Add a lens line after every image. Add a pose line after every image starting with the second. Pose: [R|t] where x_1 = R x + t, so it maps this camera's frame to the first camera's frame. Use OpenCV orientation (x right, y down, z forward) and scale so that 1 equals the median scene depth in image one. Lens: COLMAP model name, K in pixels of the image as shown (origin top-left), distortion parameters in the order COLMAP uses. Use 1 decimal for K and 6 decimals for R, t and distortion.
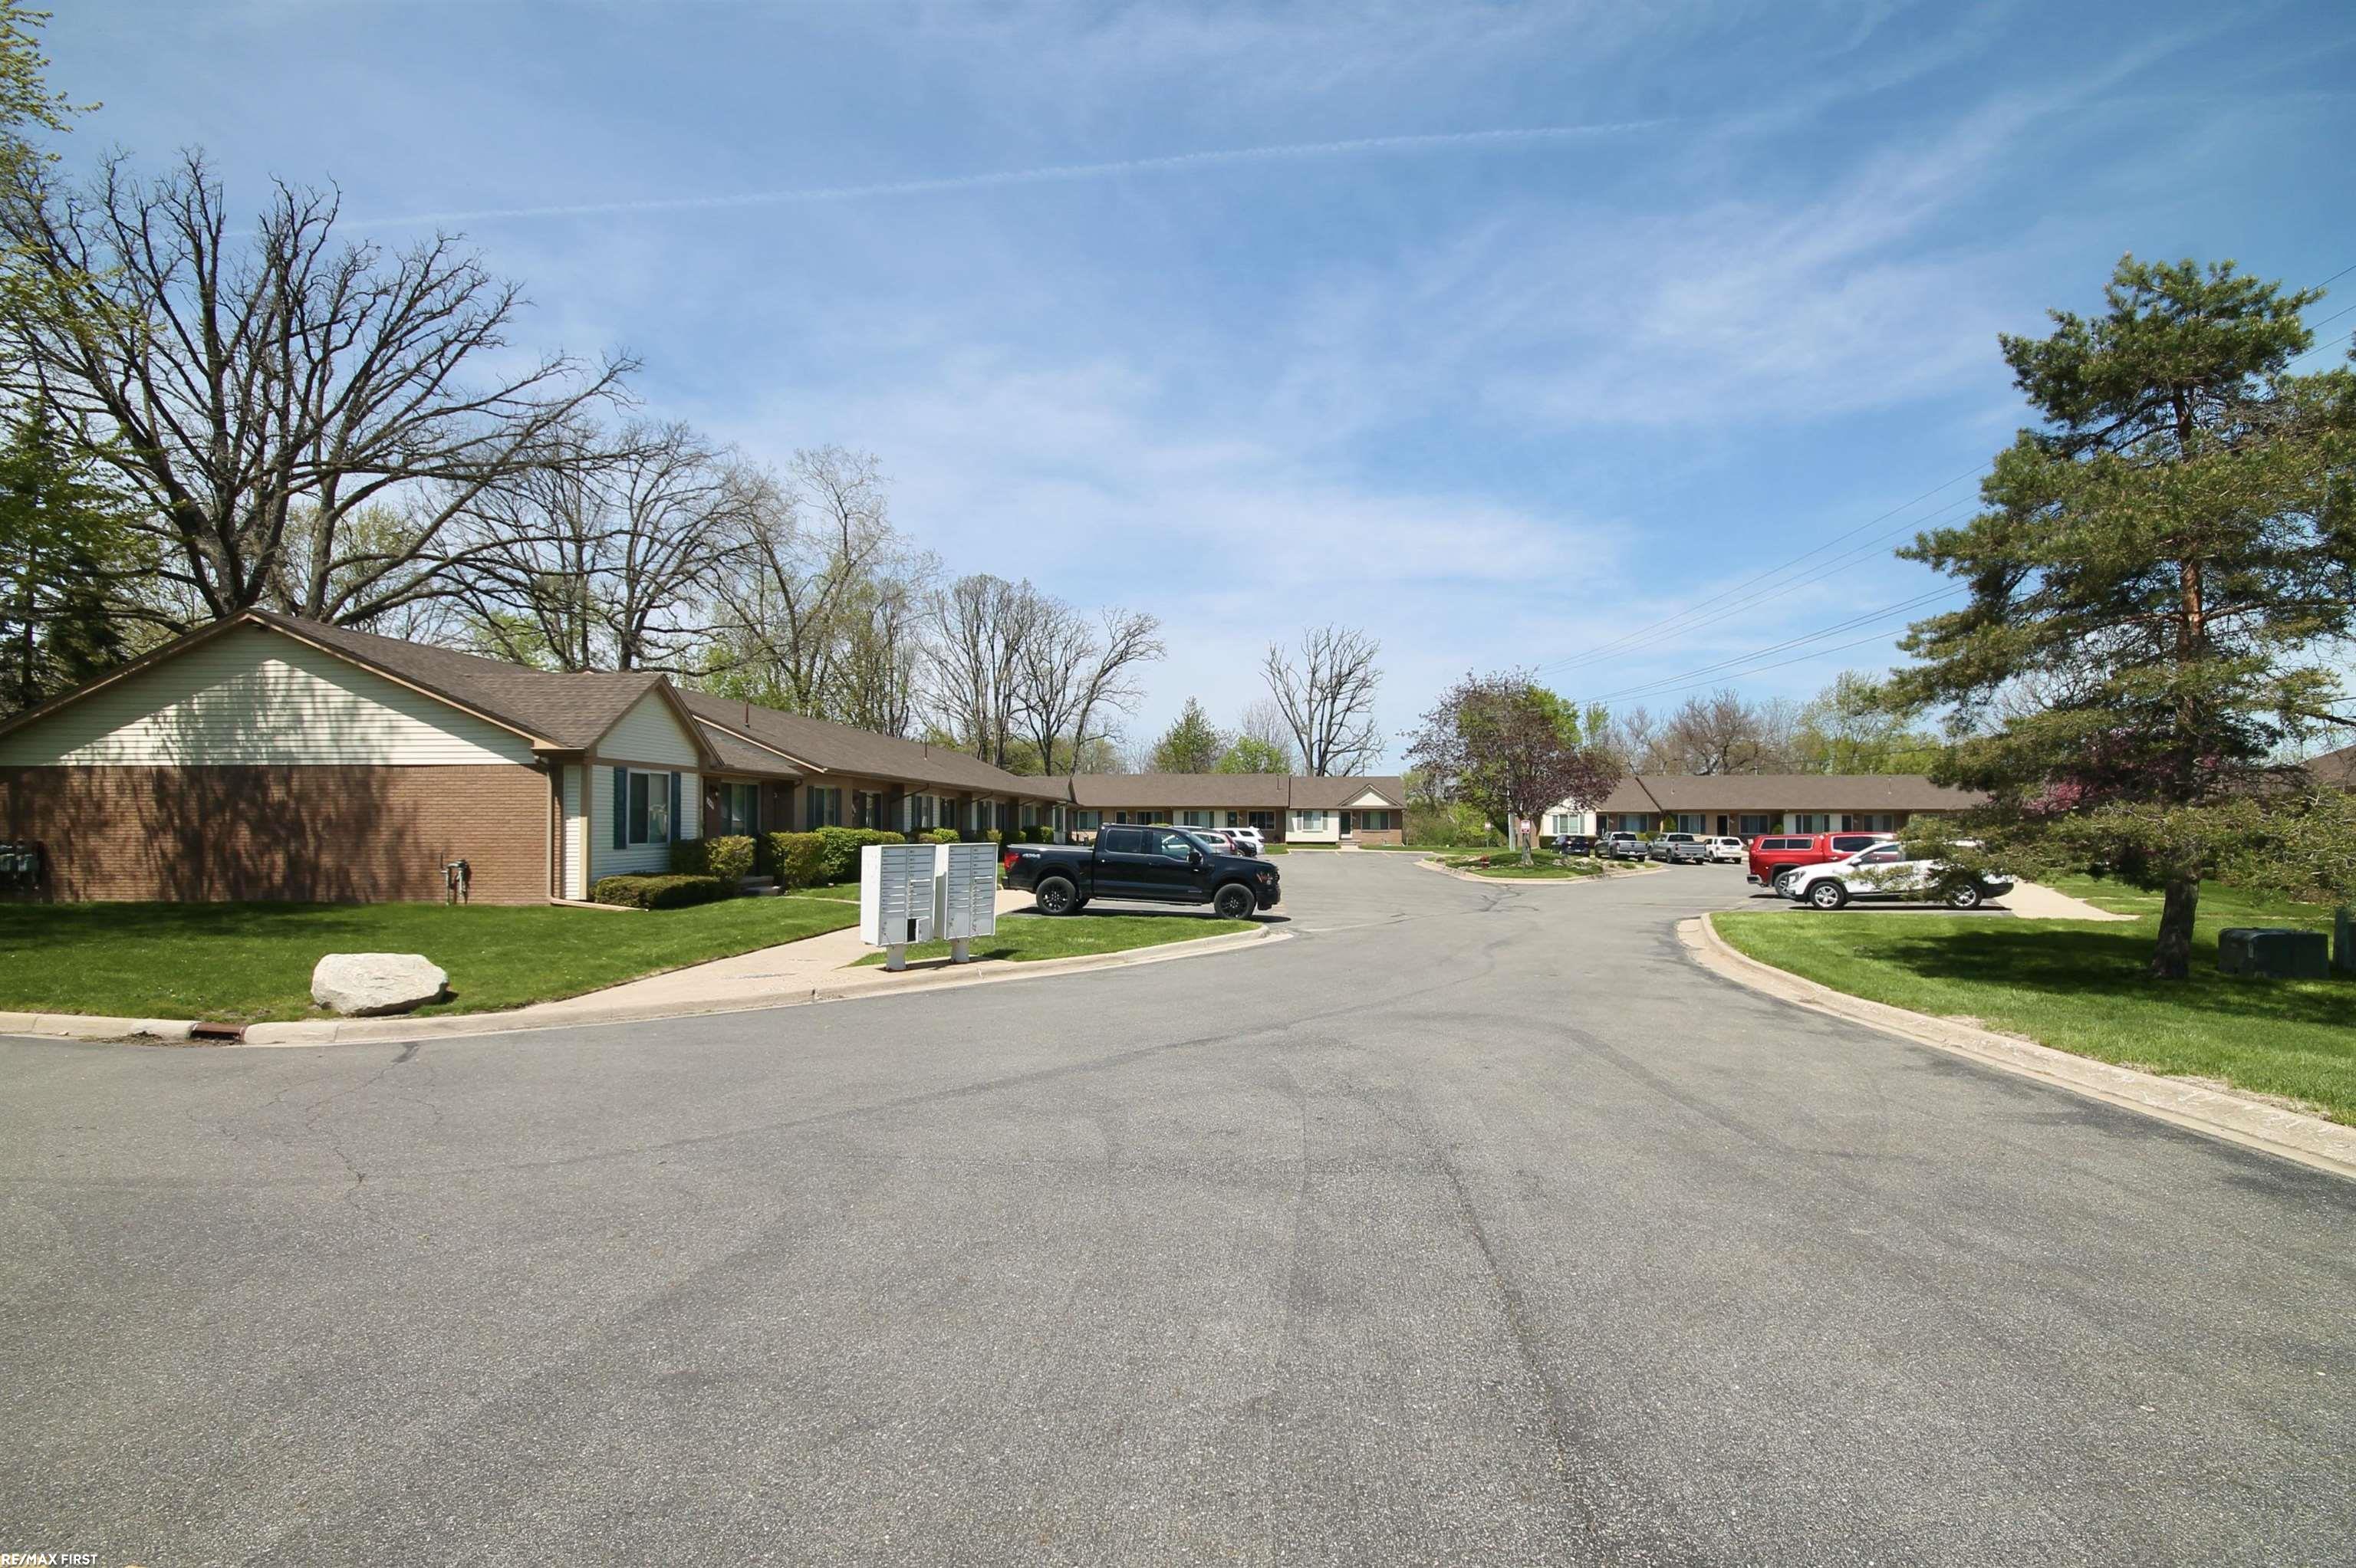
lens RADIAL K [[1110.2, 0, 1188.8], [0, 1110.2, 793.2], [0, 0, 1]] dist [0.003777, -0.000760]
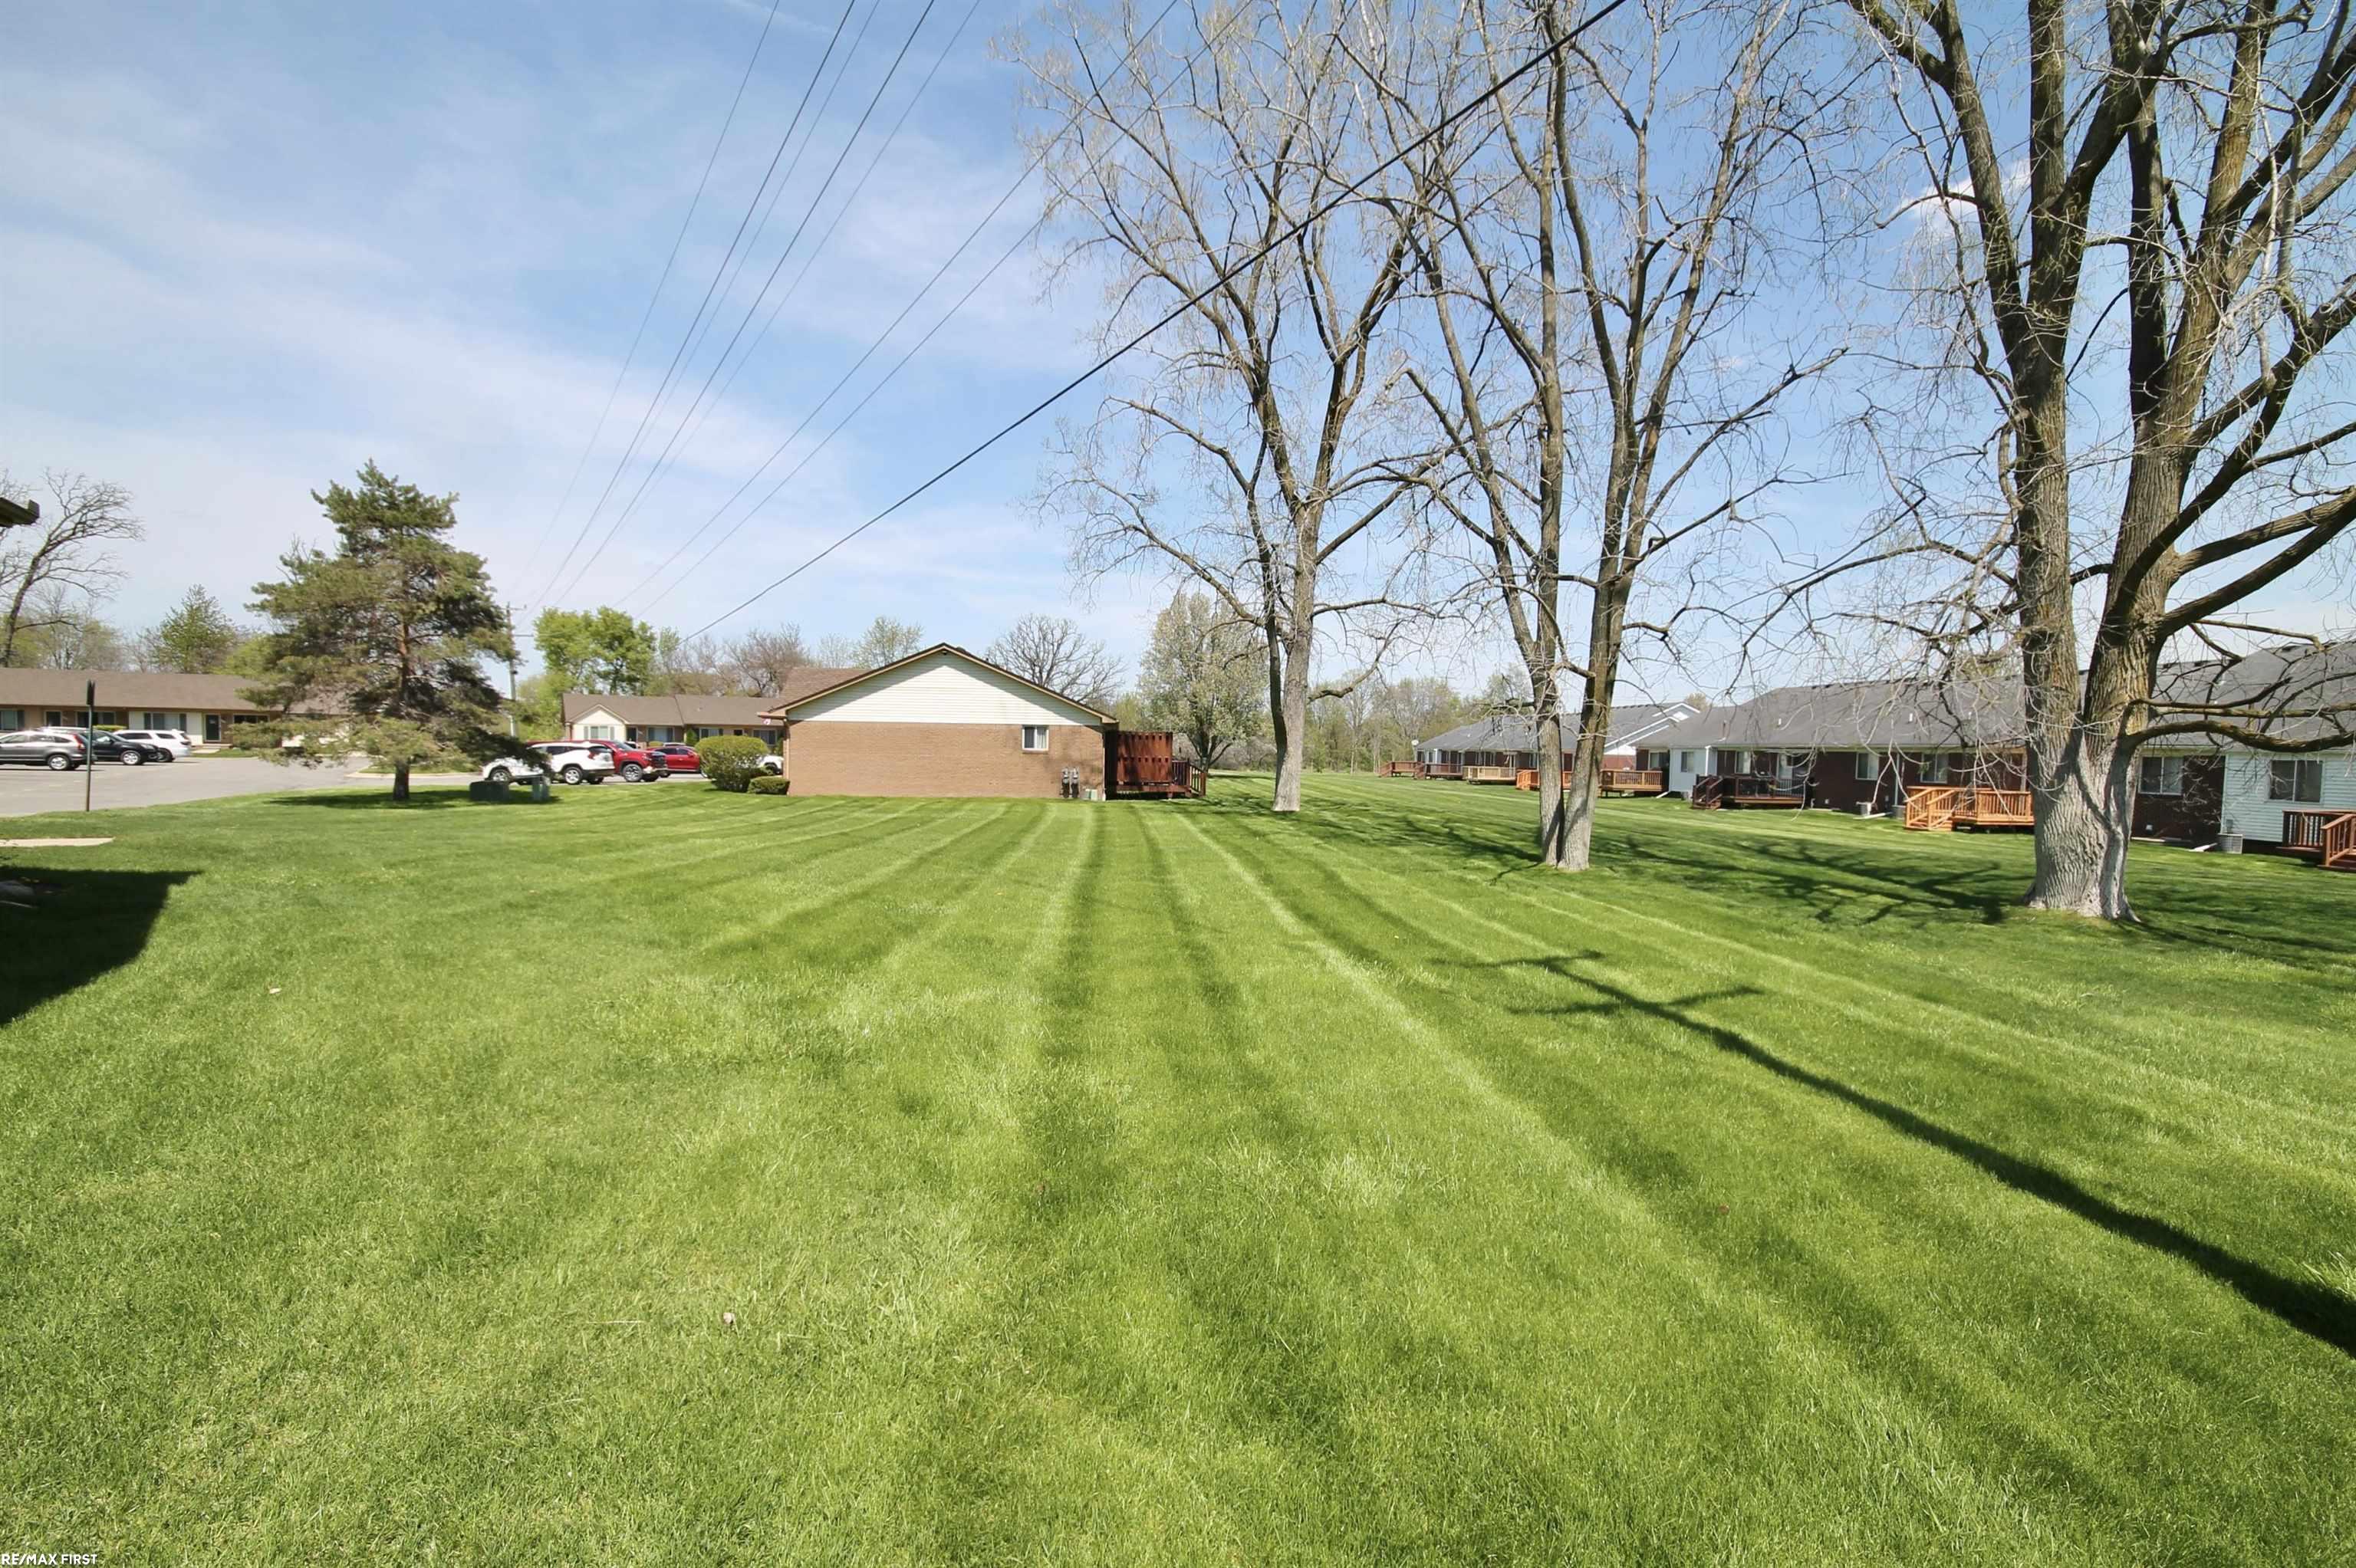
lens RADIAL K [[1076.7, 0, 1178.8], [0, 1076.7, 893.0], [0, 0, 1]] dist [0.002839, 0.000309]
pose [[0.794099, -0.064350, 0.604372, 0.093590], [-0.042205, 0.986141, 0.160453, -0.012547], [-0.606321, -0.152923, 0.780378, -0.243386]]
